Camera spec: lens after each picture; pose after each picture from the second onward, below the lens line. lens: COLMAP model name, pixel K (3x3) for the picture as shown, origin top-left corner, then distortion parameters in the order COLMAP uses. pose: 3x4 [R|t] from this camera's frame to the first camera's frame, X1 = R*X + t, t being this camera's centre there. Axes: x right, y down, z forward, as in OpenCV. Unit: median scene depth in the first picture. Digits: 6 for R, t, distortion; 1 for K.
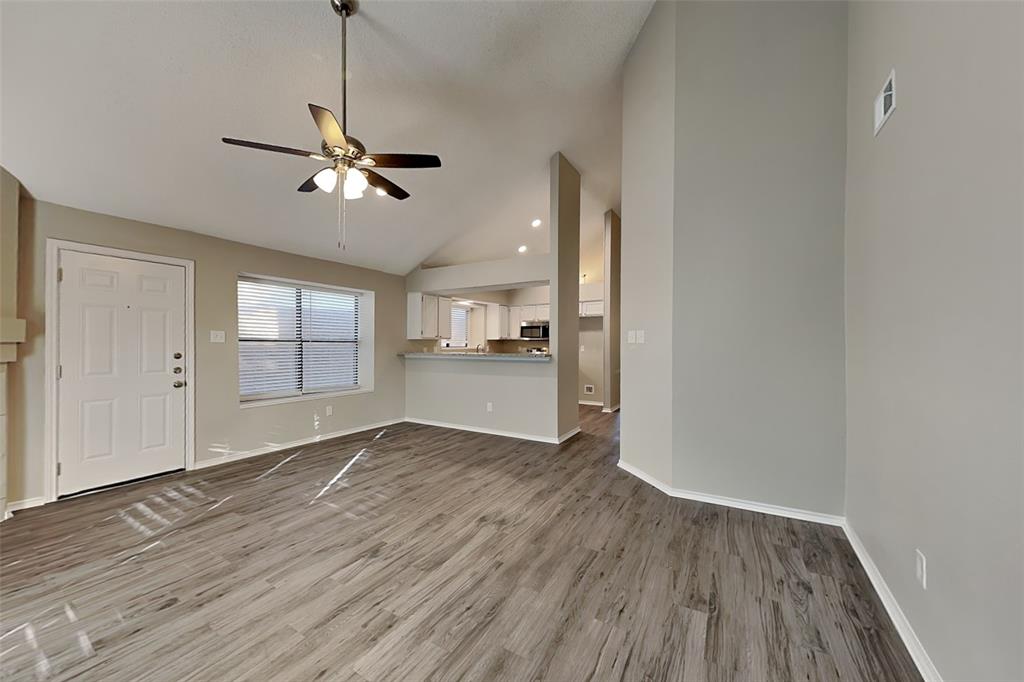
lens RADIAL K [[387.7, 0, 508.6], [0, 387.7, 341.8], [0, 0, 1]] dist [0.001353, 0.000162]
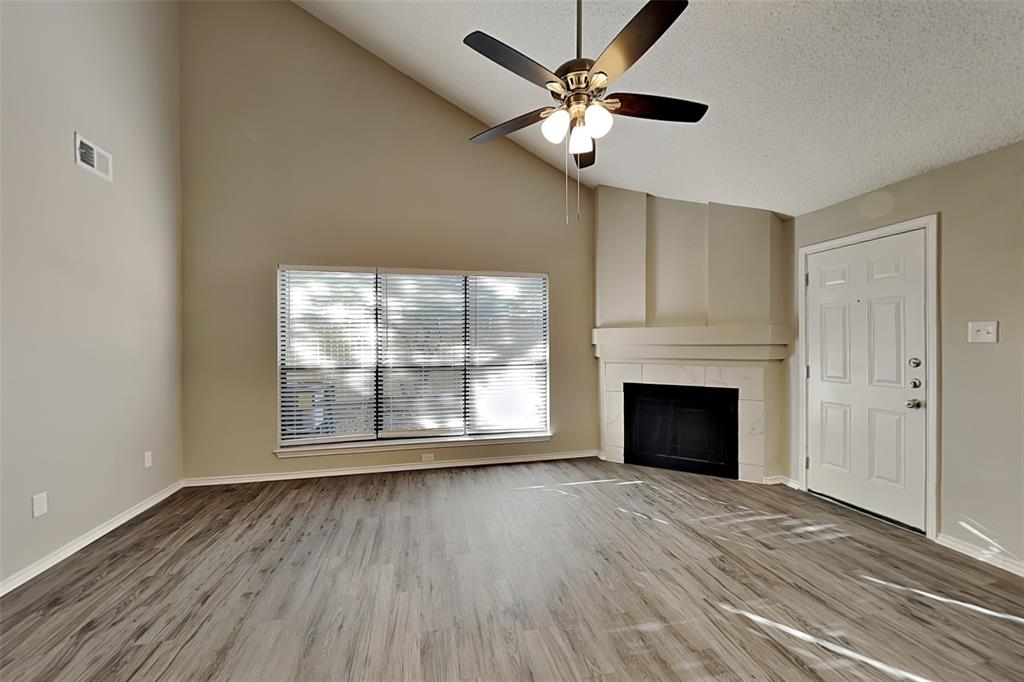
lens RADIAL K [[387.7, 0, 514.3], [0, 387.7, 346.9], [0, 0, 1]] dist [0.001353, 0.000162]
pose [[-0.711313, 0.010074, -0.702803, 0.154300], [0.011136, 0.999933, 0.003062, -0.000764], [0.702787, -0.005648, -0.711378, 1.191640]]
